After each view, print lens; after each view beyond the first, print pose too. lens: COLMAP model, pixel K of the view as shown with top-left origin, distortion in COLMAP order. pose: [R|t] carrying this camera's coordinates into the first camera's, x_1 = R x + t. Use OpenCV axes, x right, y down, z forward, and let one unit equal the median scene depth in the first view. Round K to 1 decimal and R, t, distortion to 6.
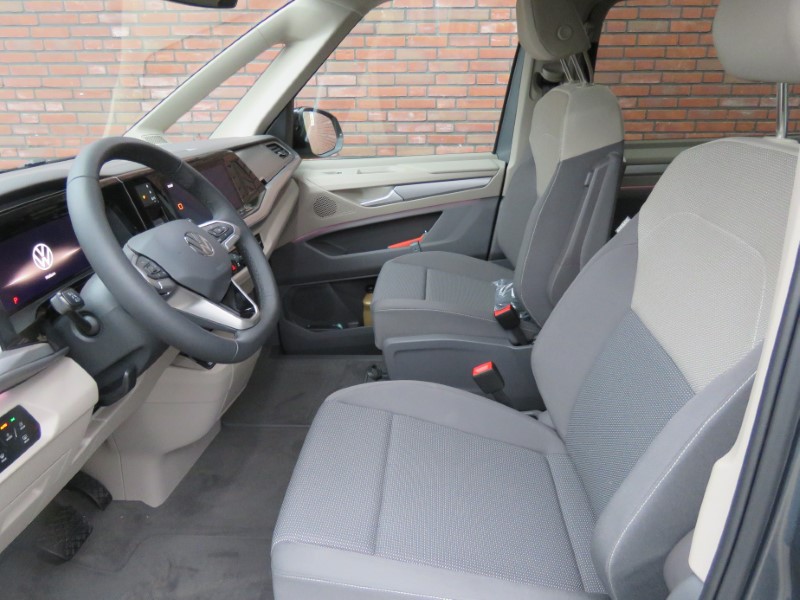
lens RADIAL K [[557.4, 0, 400.0], [0, 557.4, 300.0], [0, 0, 1]] dist [-0.005867, 0.000467]
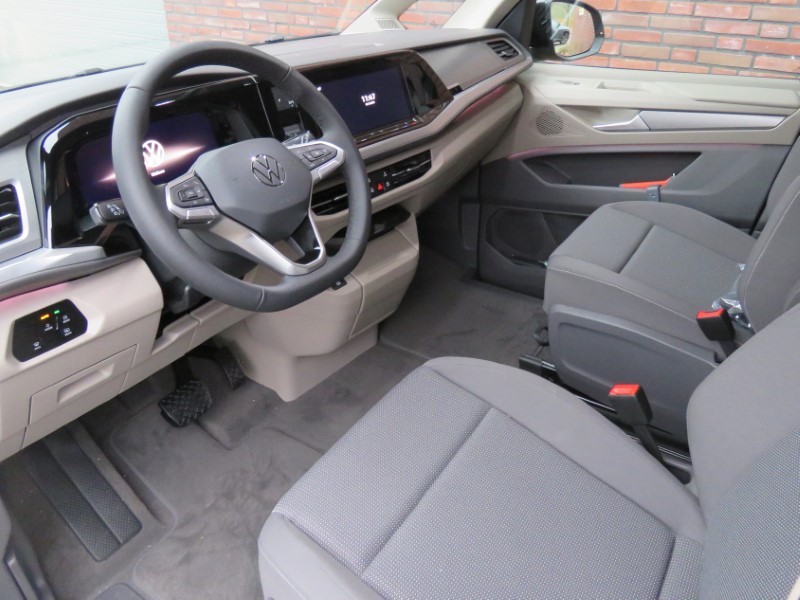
lens RADIAL K [[603.6, 0, 400.2], [0, 603.6, 266.0], [0, 0, 1]] dist [-0.005355, -0.001935]
pose [[0.865057, 0.249844, -0.435035, 0.126709], [-0.199326, 0.966952, 0.158974, -0.066734], [0.460376, -0.050808, 0.886269, 0.105000]]
